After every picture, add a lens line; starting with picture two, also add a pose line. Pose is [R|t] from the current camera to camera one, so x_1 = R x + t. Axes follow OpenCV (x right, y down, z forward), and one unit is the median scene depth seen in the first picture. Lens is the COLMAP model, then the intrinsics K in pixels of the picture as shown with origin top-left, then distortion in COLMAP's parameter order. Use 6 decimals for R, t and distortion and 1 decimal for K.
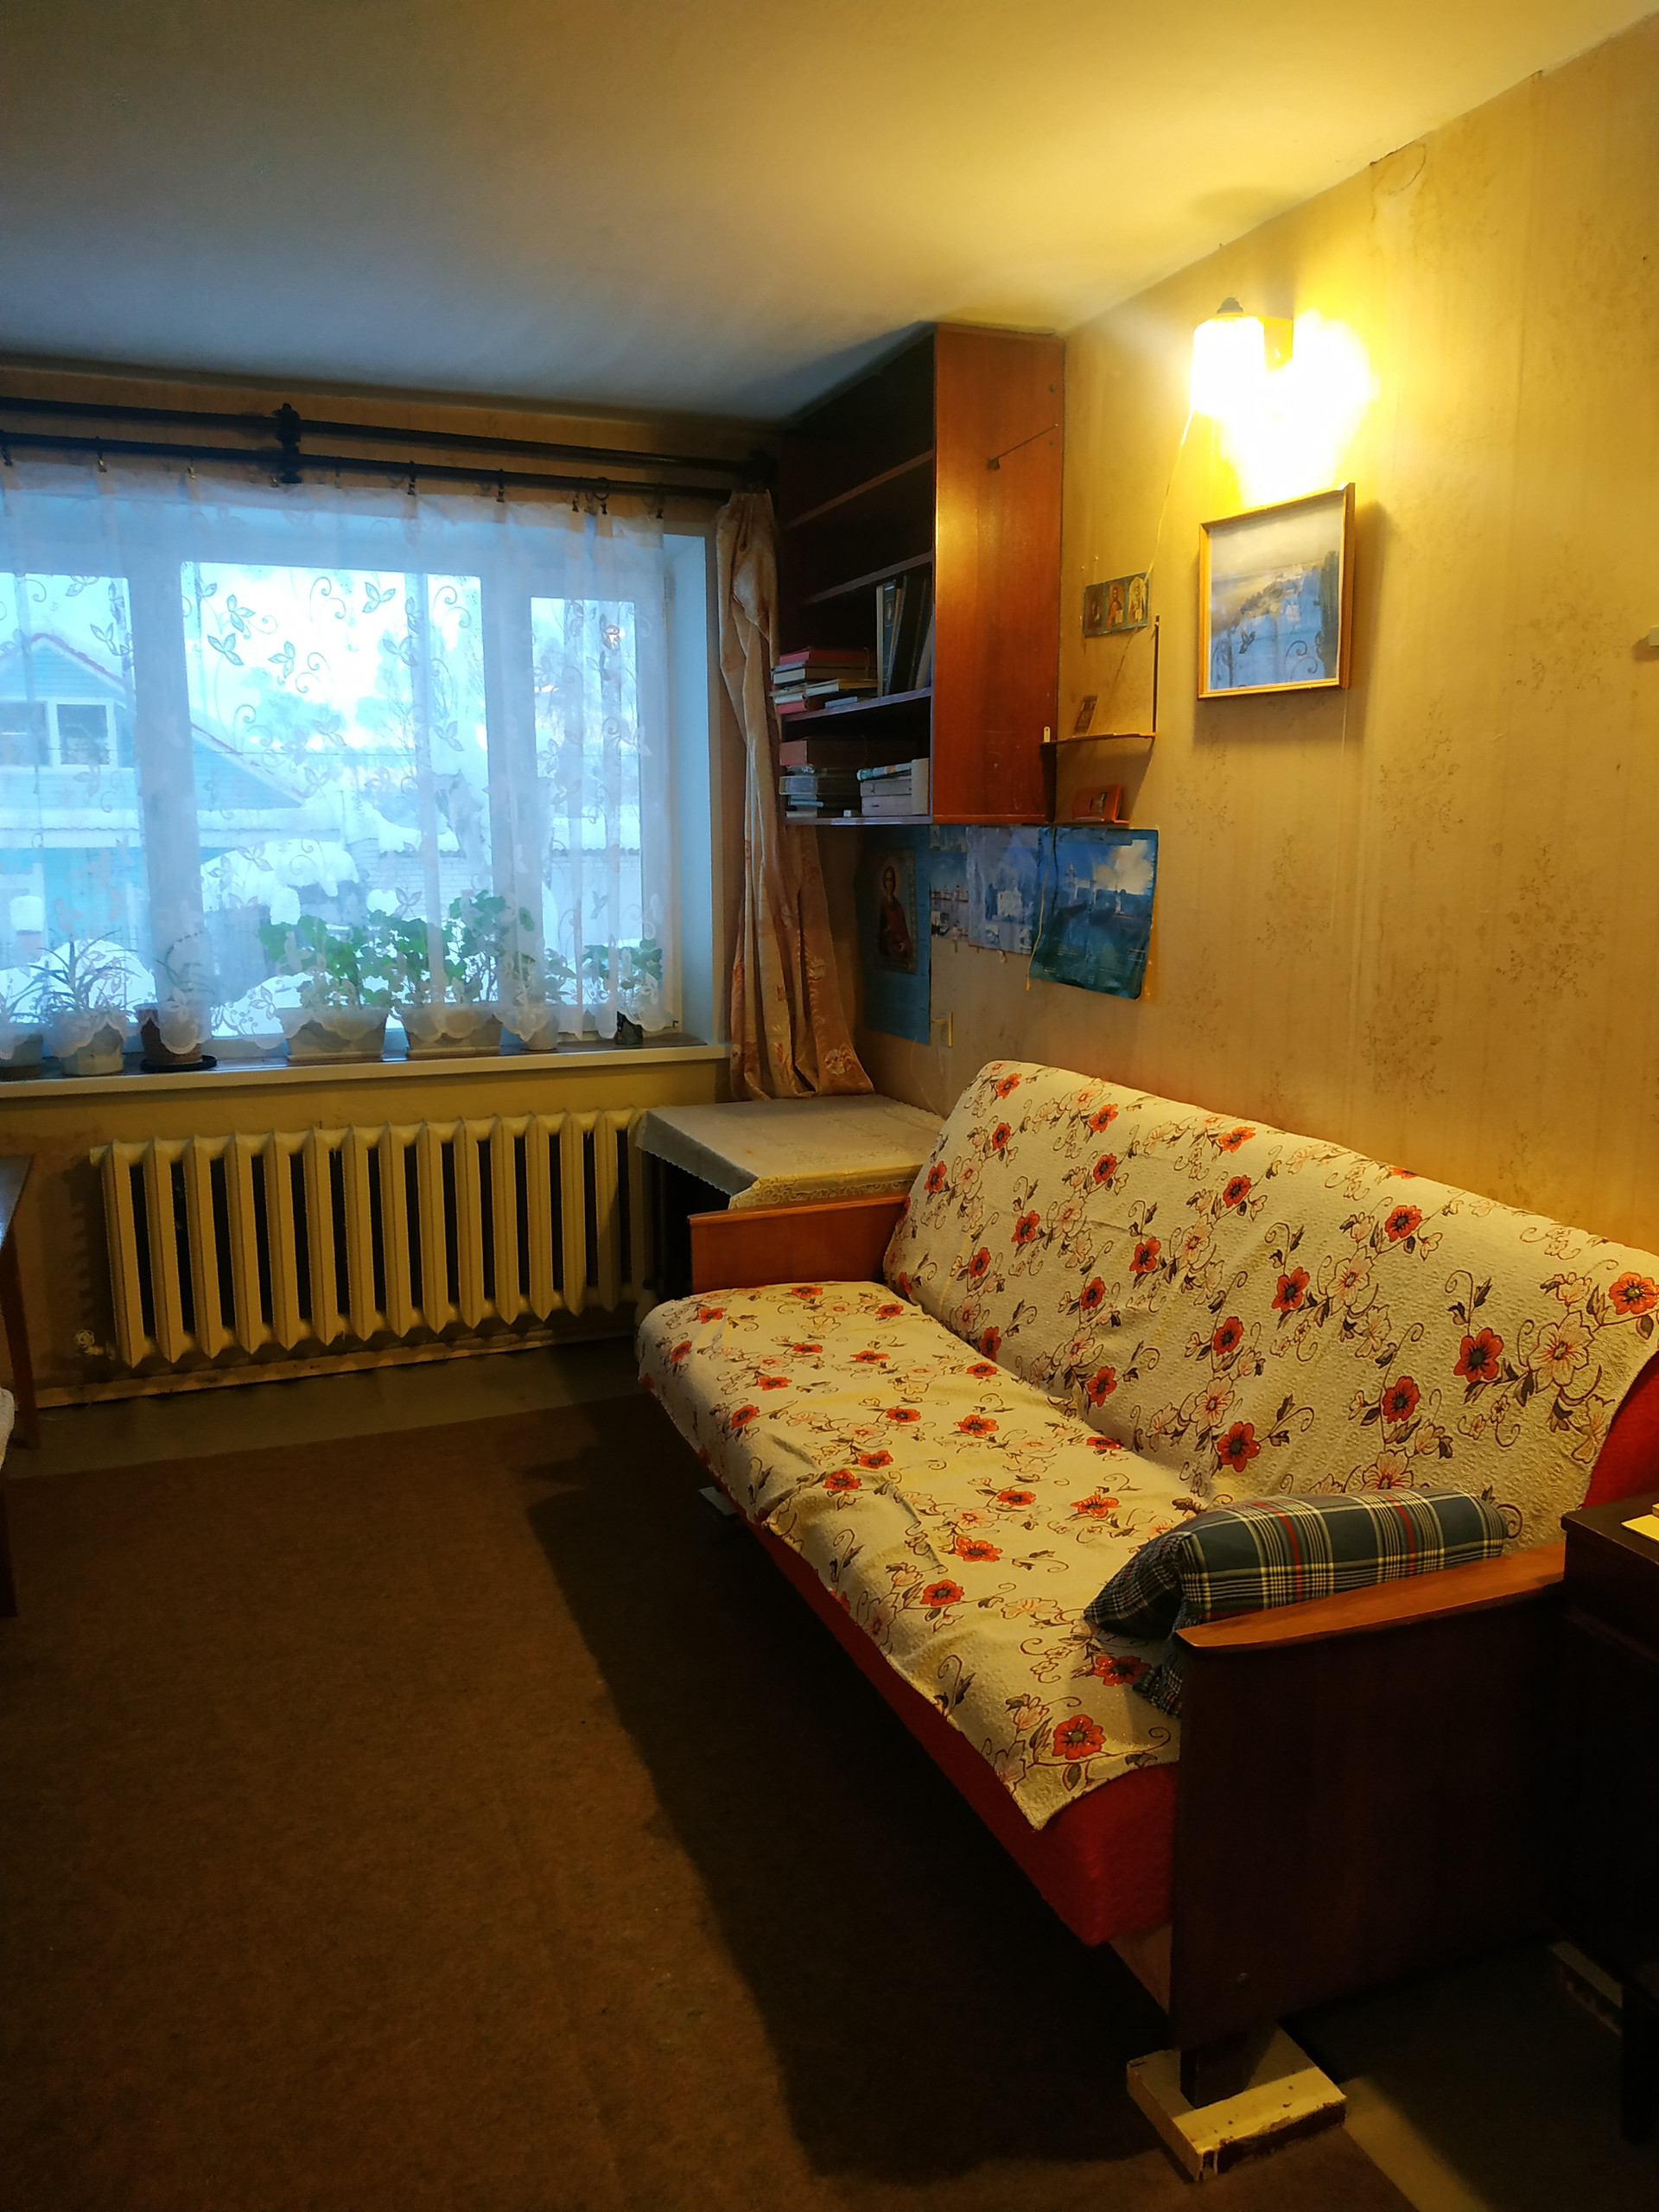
lens RADIAL K [[1608.0, 0, 814.6], [0, 1608.0, 1106.4], [0, 0, 1]] dist [0.063343, -0.157324]
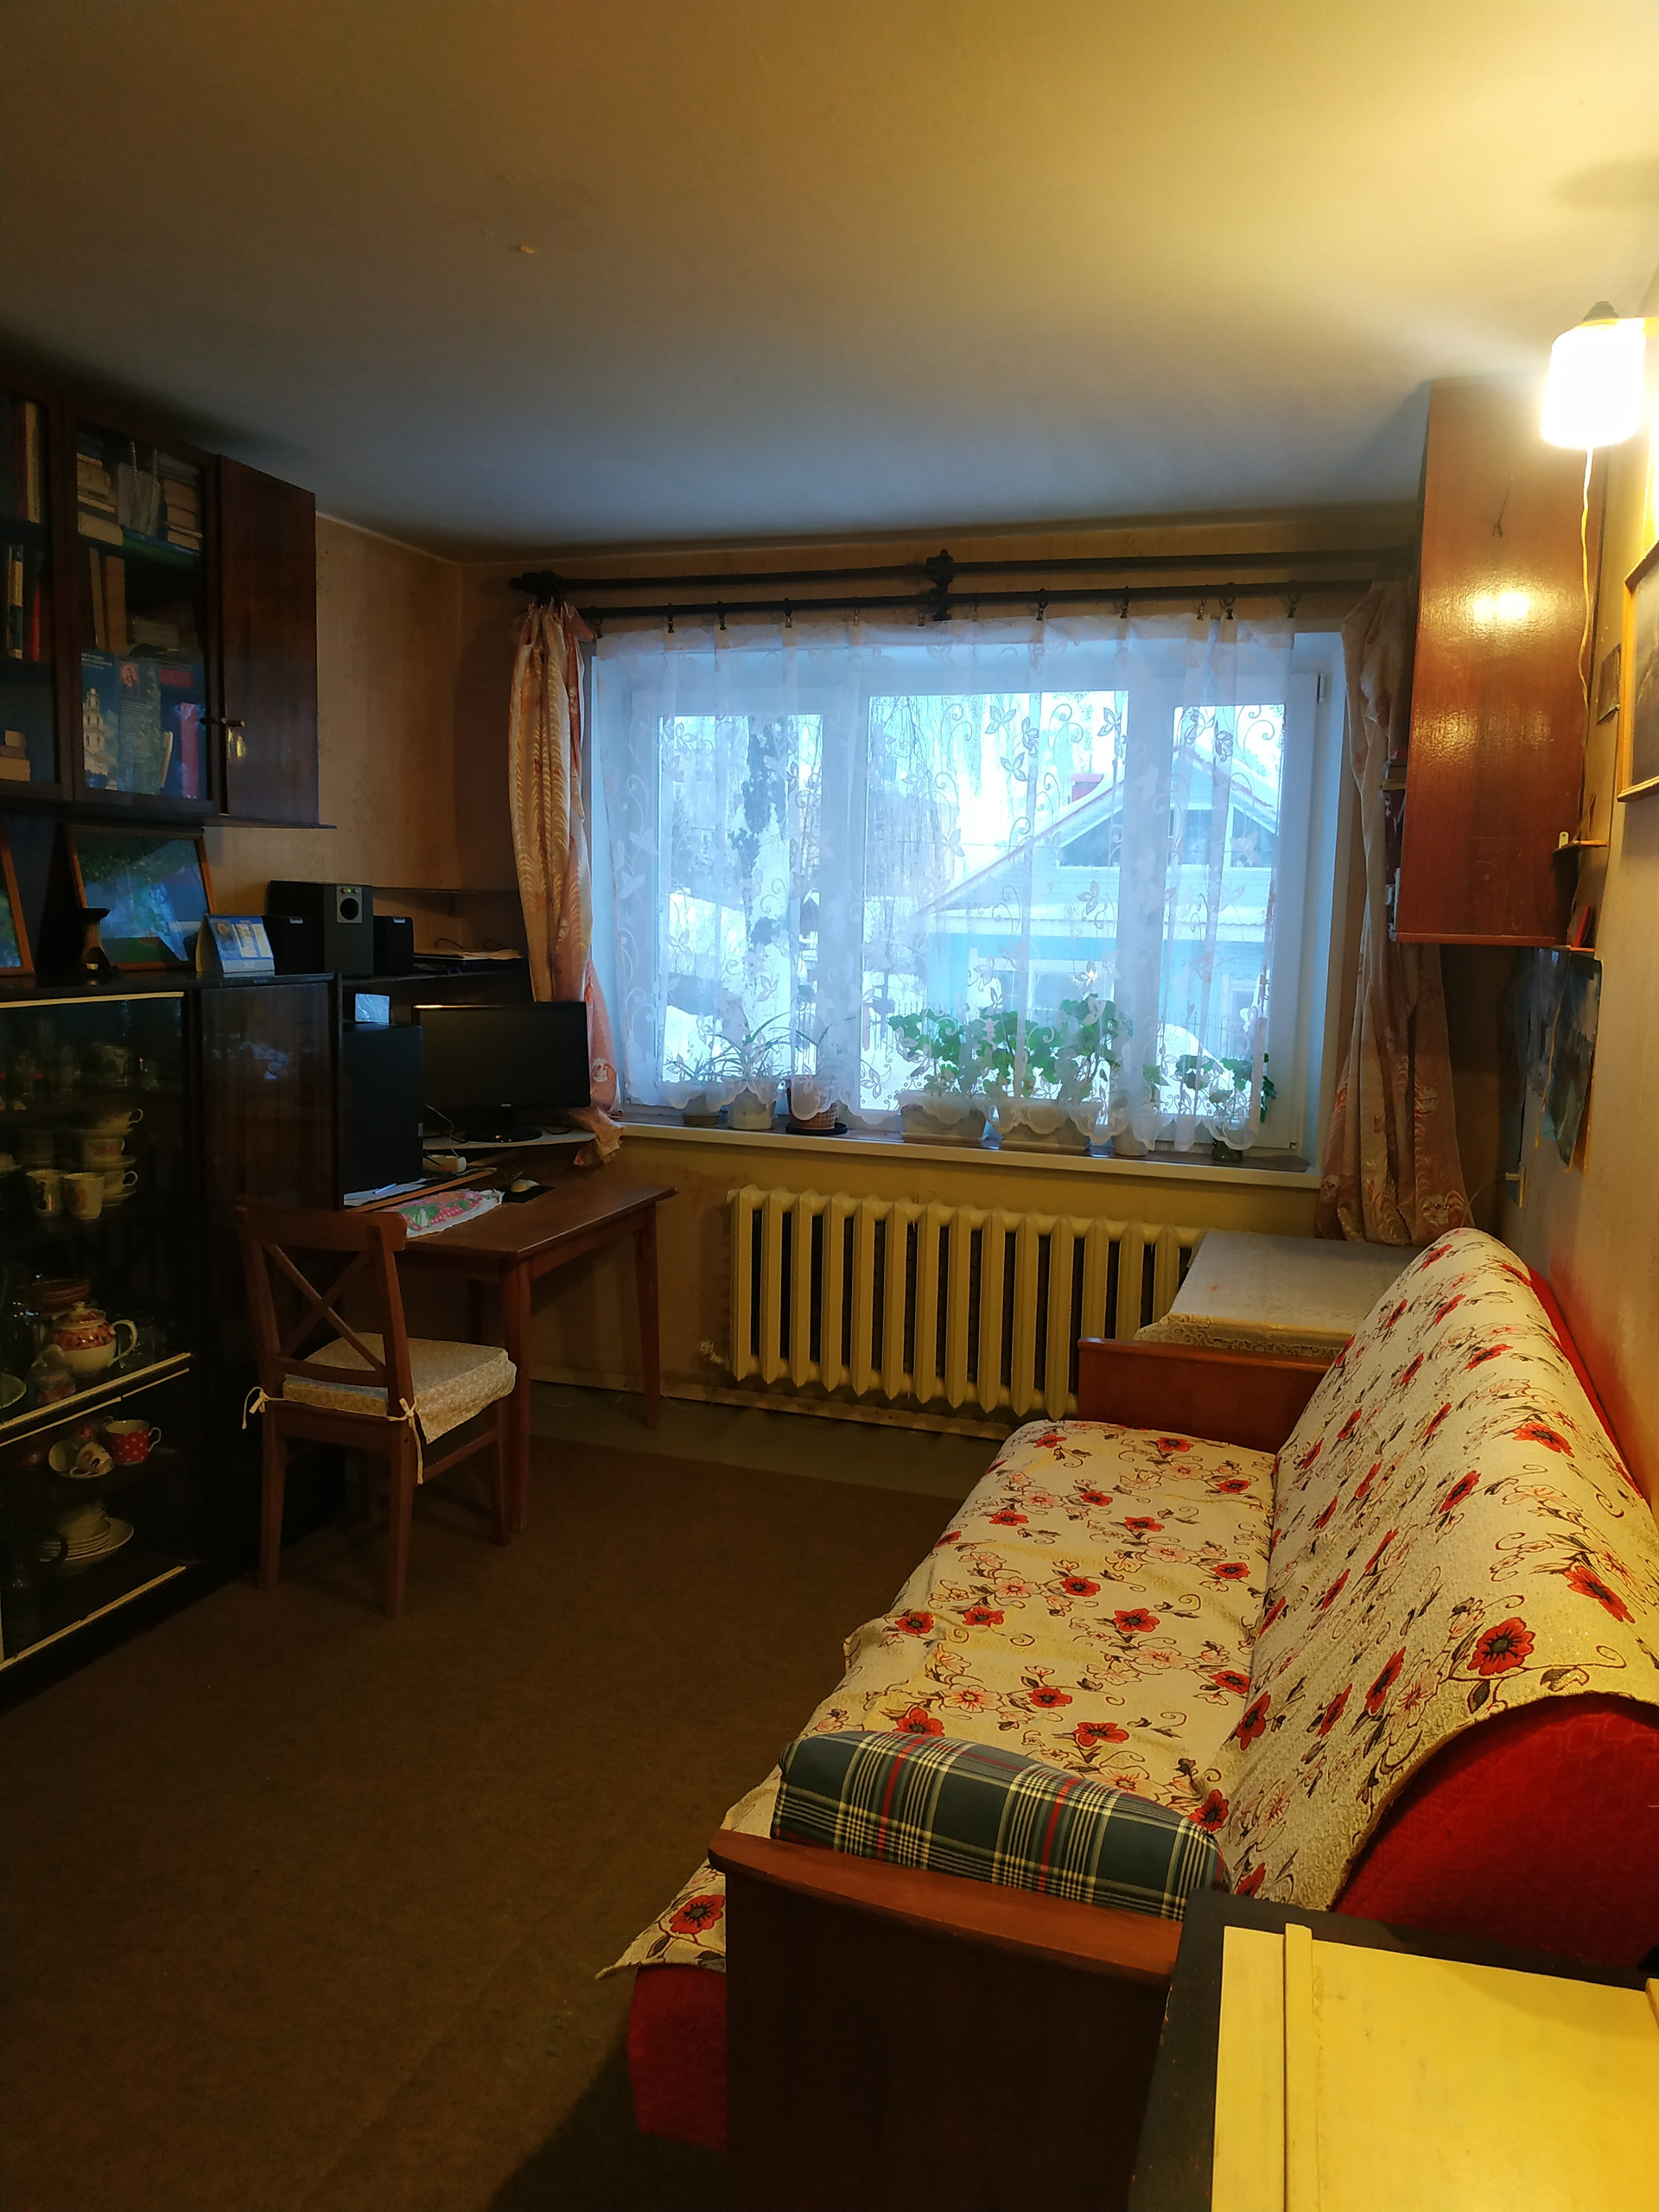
lens RADIAL K [[1608.0, 0, 814.6], [0, 1608.0, 1106.4], [0, 0, 1]] dist [0.063343, -0.157324]
pose [[0.757429, 0.100947, -0.645067, 0.358755], [-0.135291, 0.990799, -0.003807, -0.038915], [0.638747, 0.090156, 0.764116, 0.126291]]
